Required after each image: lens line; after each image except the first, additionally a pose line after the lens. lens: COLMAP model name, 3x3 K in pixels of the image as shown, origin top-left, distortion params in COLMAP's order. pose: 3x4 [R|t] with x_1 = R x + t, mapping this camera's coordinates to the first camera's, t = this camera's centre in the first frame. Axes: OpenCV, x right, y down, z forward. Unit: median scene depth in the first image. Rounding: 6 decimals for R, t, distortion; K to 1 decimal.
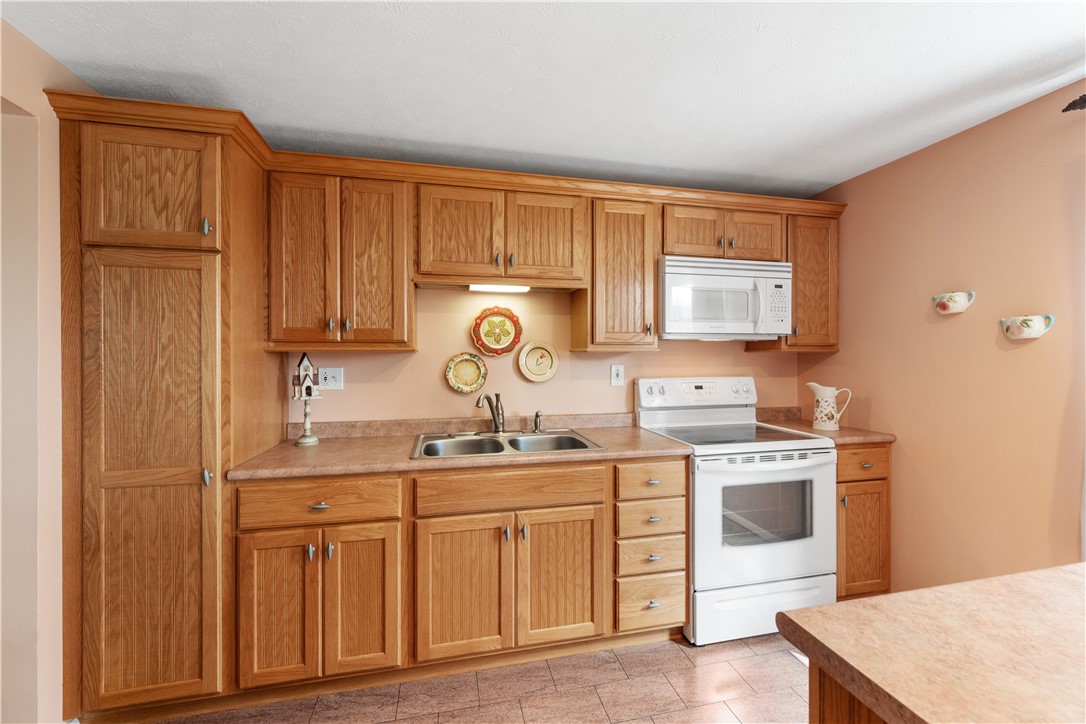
lens RADIAL K [[445.0, 0, 545.1], [0, 445.0, 357.0], [0, 0, 1]] dist [-0.000877, -0.000139]
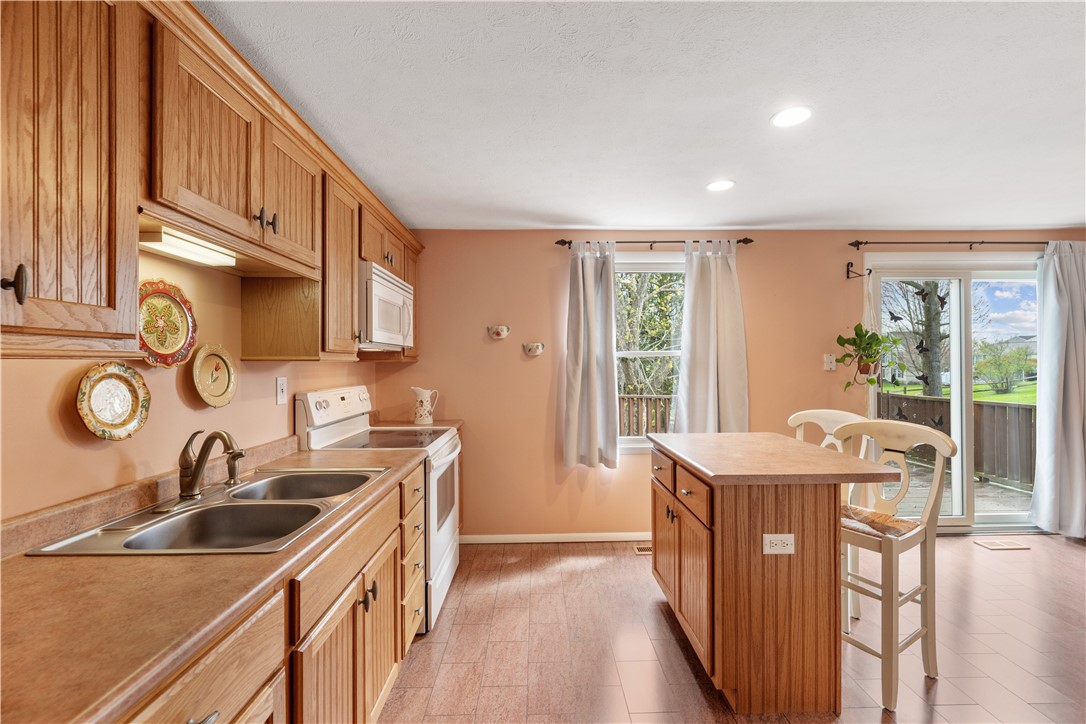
lens RADIAL K [[462.7, 0, 543.0], [0, 462.7, 362.0], [0, 0, 1]] dist [0.001968, 0.000131]
pose [[0.207149, 0.001565, 0.978308, -0.686752], [0.002934, 0.999993, -0.002220, -0.007838], [-0.978305, 0.003330, 0.207143, 0.472382]]
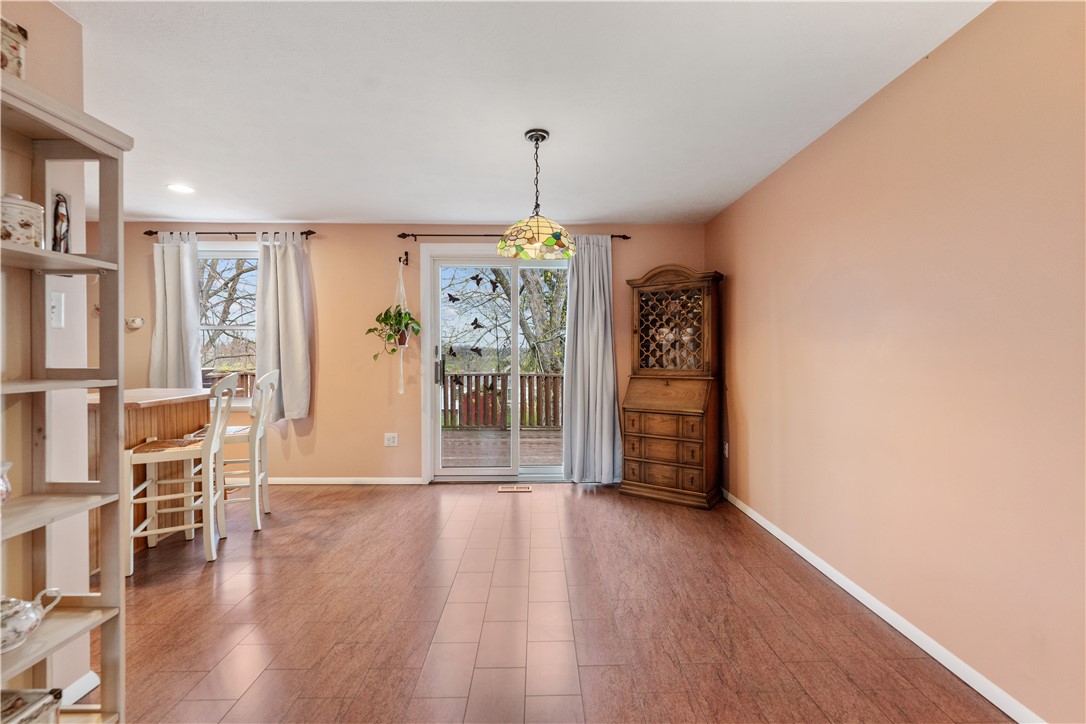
lens RADIAL K [[456.7, 0, 543.0], [0, 456.7, 362.0], [0, 0, 1]] dist [0.015465, -0.000011]
pose [[0.208604, -0.012065, 0.977926, -0.627392], [0.000062, 0.999924, 0.012323, 0.080804], [-0.978000, -0.002510, 0.208589, -1.245480]]
